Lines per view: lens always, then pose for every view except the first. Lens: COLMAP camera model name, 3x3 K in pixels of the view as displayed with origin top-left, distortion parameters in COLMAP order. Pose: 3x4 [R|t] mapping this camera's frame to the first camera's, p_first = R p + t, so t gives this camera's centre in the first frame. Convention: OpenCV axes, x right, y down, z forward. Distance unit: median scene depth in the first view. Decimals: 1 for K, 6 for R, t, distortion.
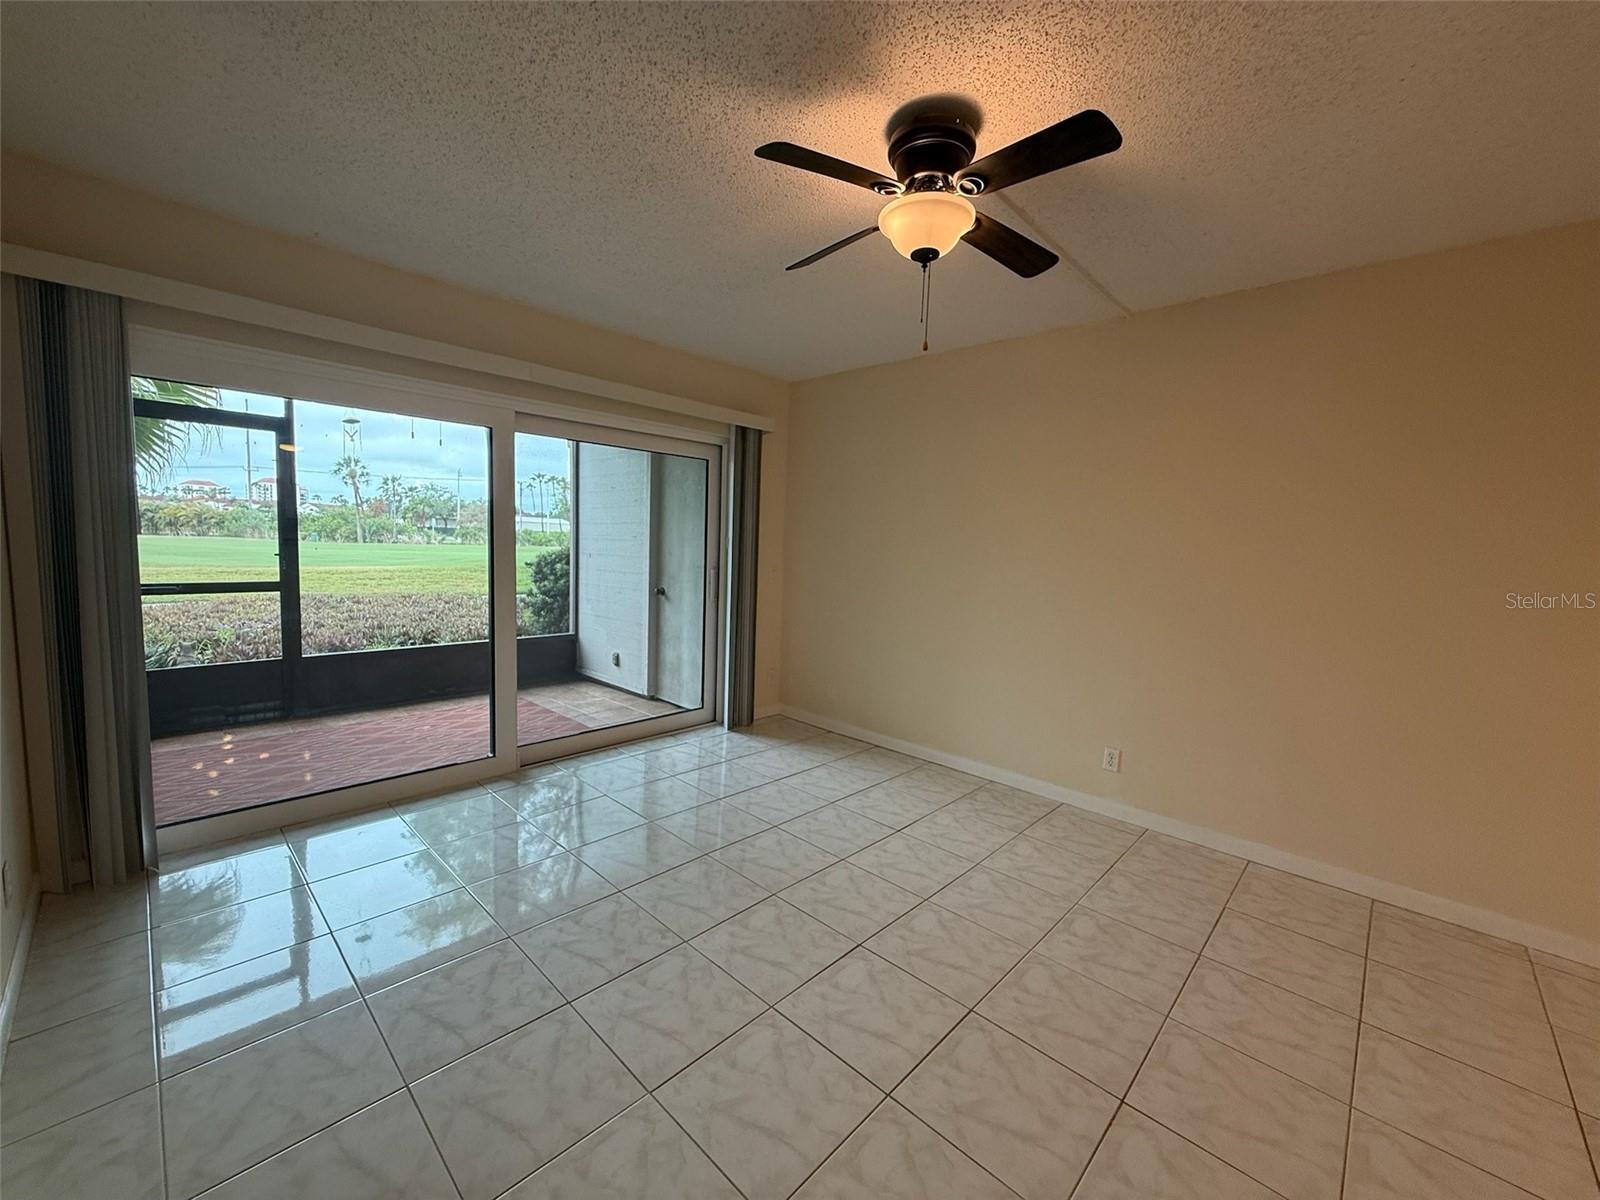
lens RADIAL K [[639.4, 0, 798.1], [0, 639.4, 604.1], [0, 0, 1]] dist [0.000635, 0.000291]
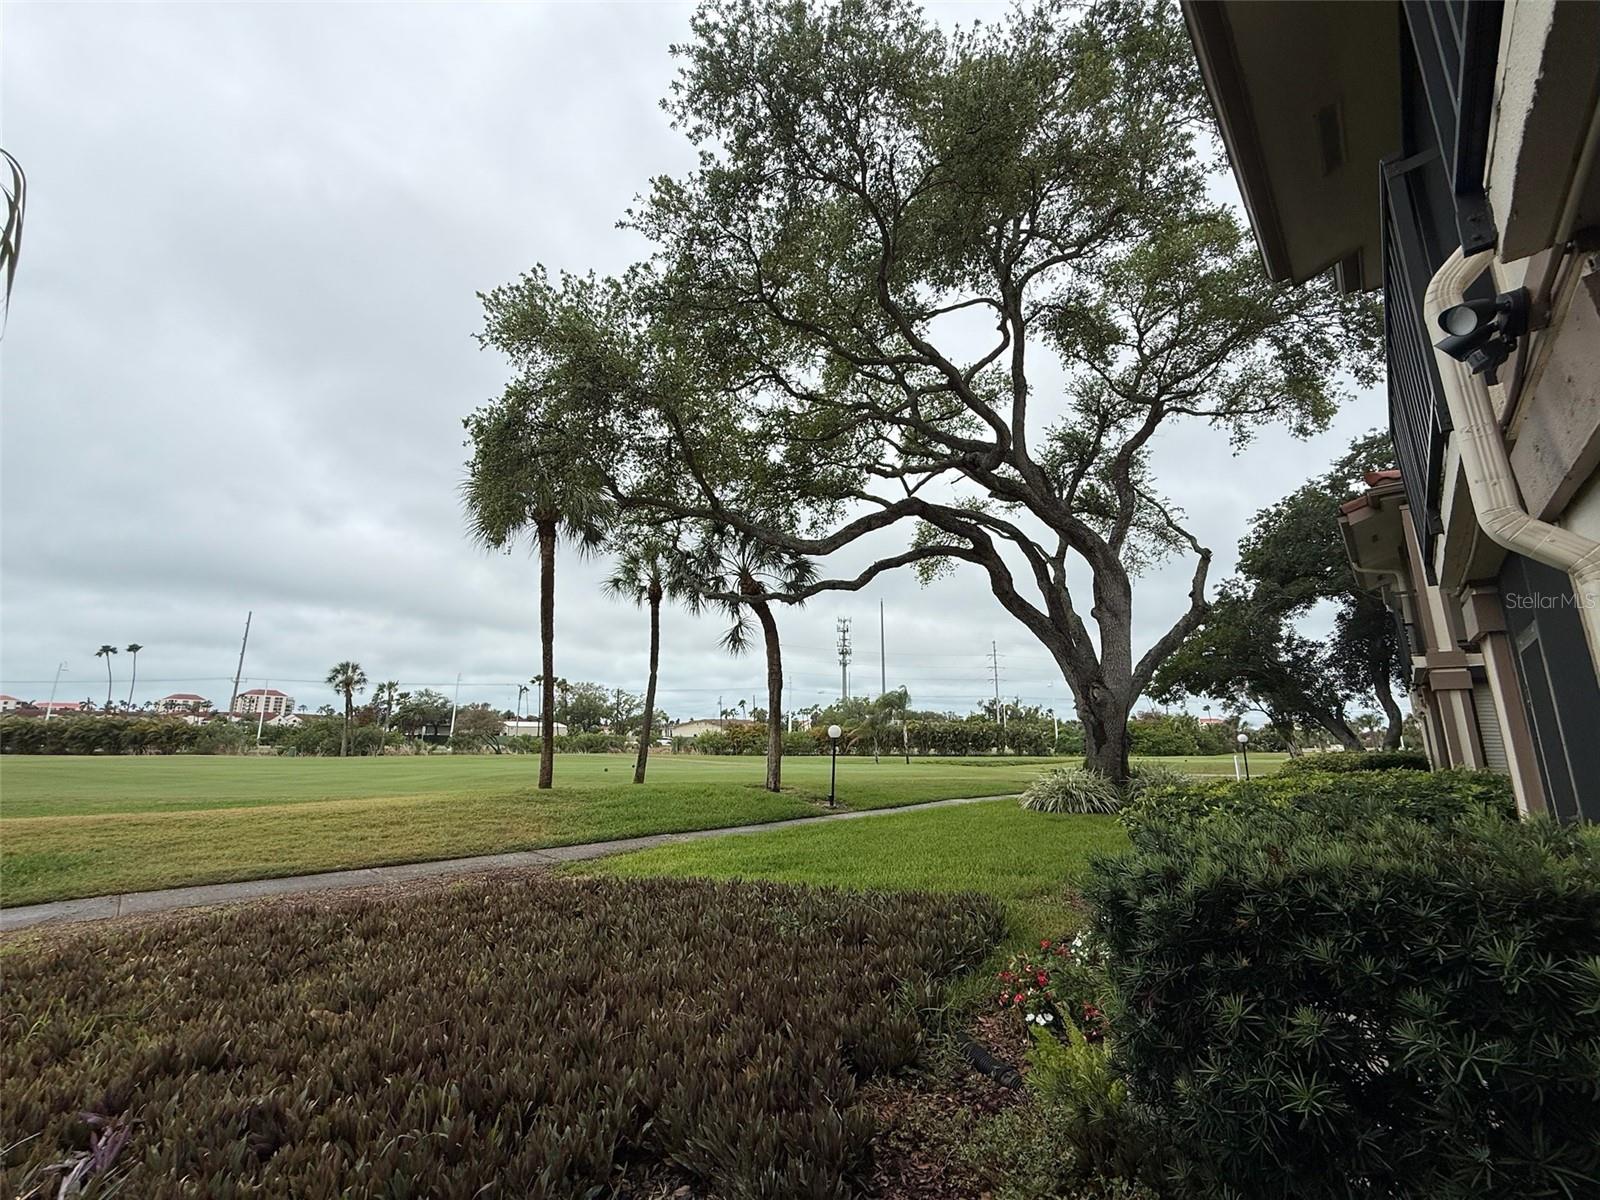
lens RADIAL K [[637.5, 0, 794.2], [0, 637.5, 602.4], [0, 0, 1]] dist [0.001203, -0.000098]
pose [[0.999459, -0.028551, 0.016324, -0.098264], [0.032147, 0.952866, -0.301684, -0.018547], [-0.006941, 0.302045, 0.953268, 0.126016]]
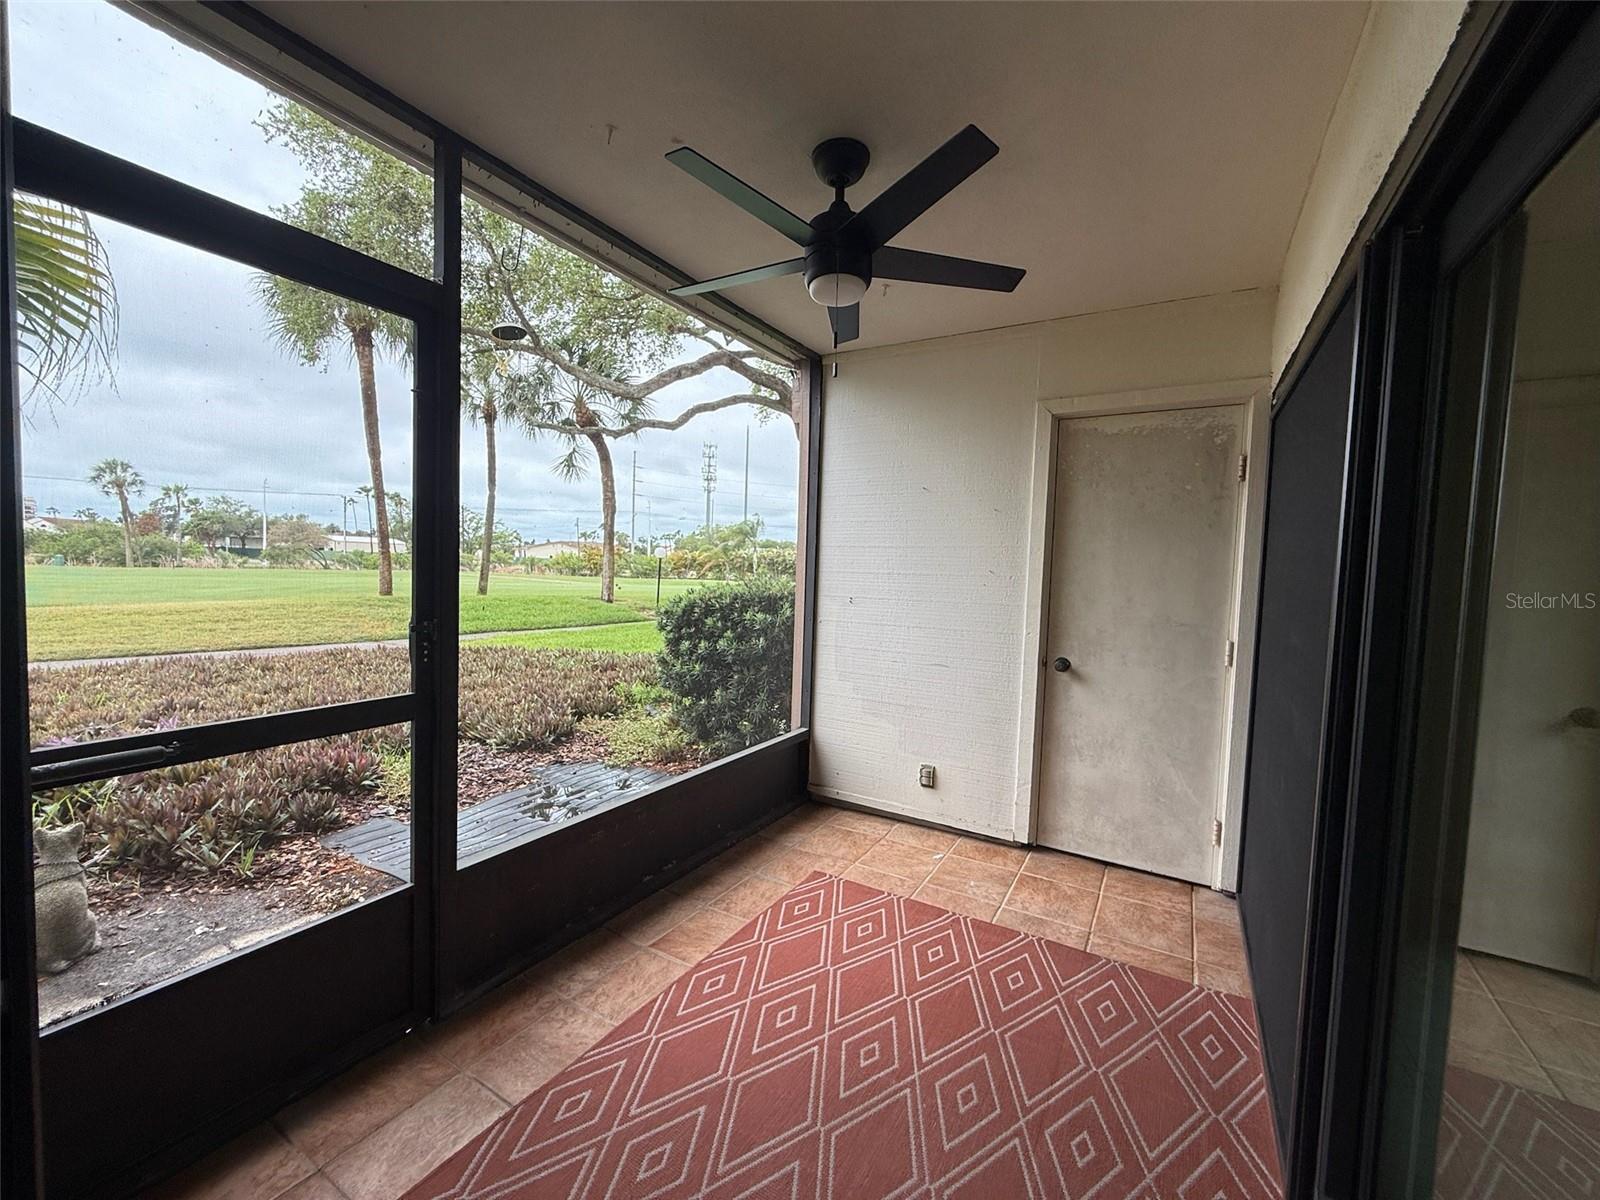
lens RADIAL K [[637.7, 0, 798.2], [0, 637.7, 601.3], [0, 0, 1]] dist [-0.000681, -0.000036]
pose [[0.974944, -0.017110, 0.221792, -0.075692], [0.025143, 0.999124, -0.033445, -0.008478], [-0.221026, 0.038184, 0.974520, 0.063271]]
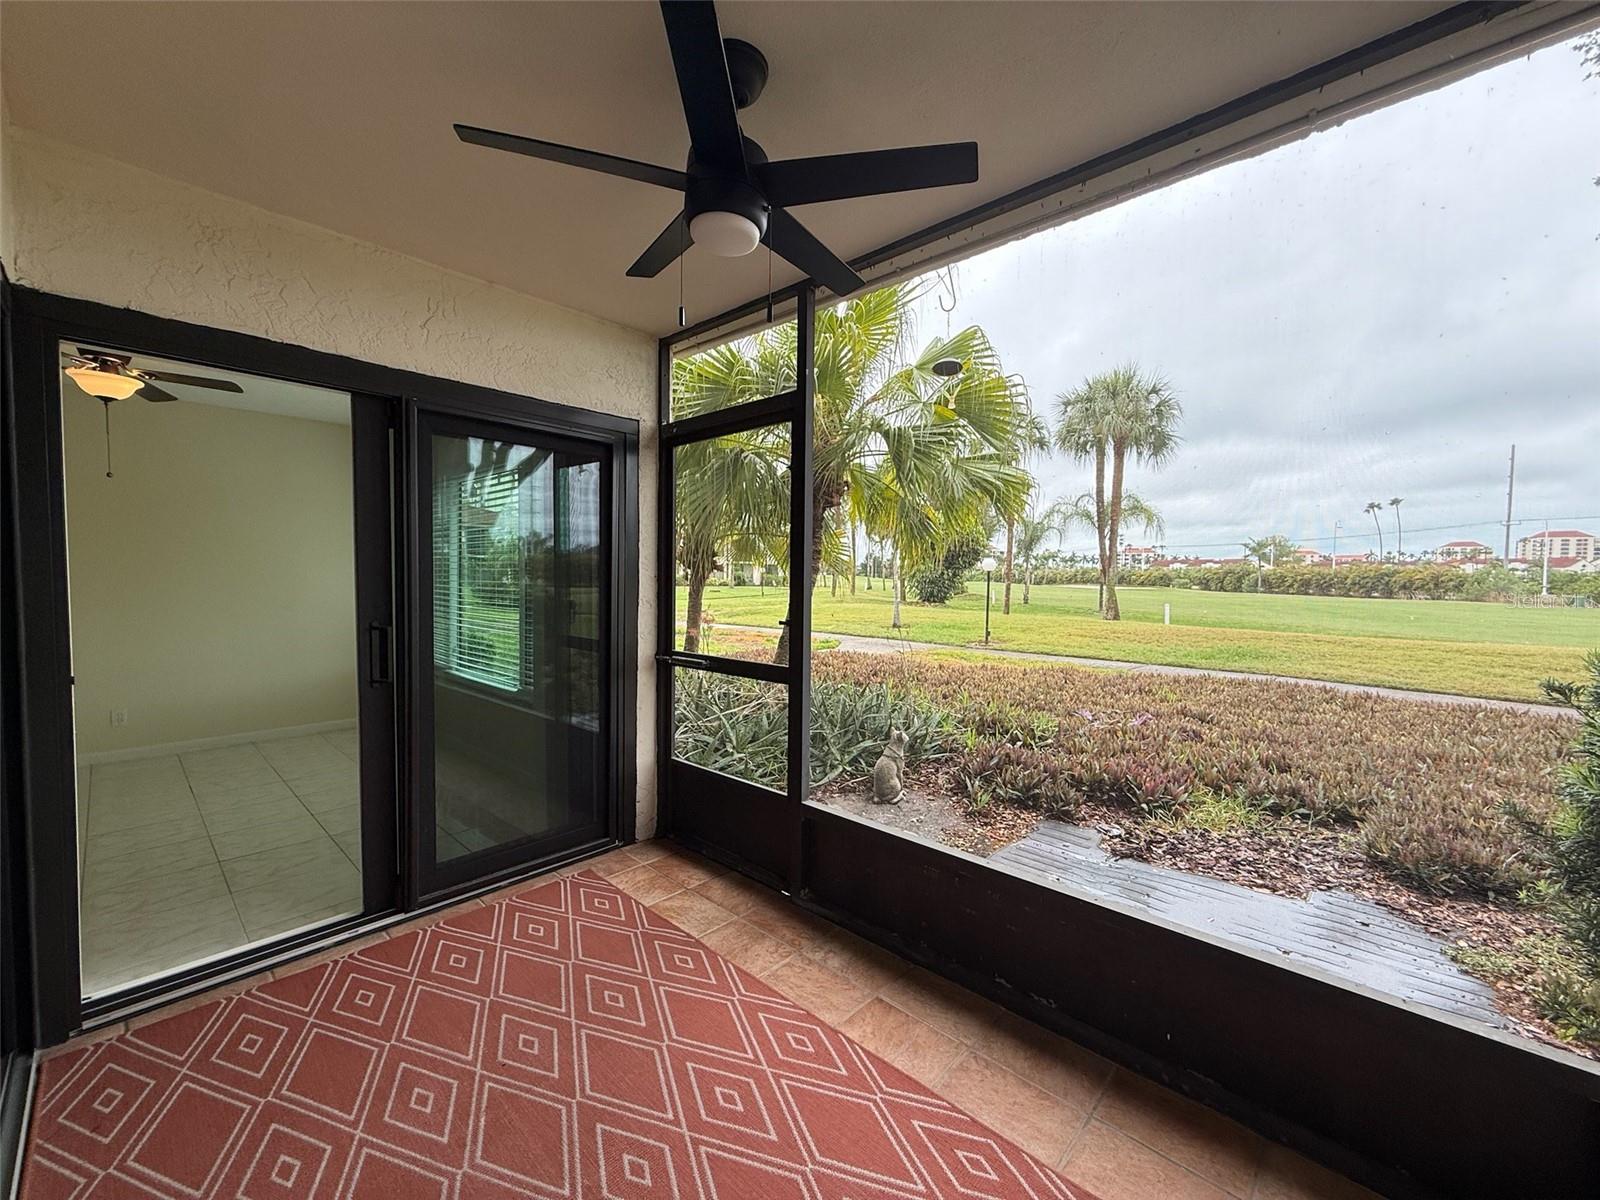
lens RADIAL K [[637.7, 0, 798.2], [0, 637.7, 601.3], [0, 0, 1]] dist [-0.000681, -0.000036]
pose [[0.015066, 0.004942, -0.999874, -0.024335], [-0.108693, 0.994070, 0.003275, -0.011430], [0.993961, 0.108630, 0.015514, 0.112830]]
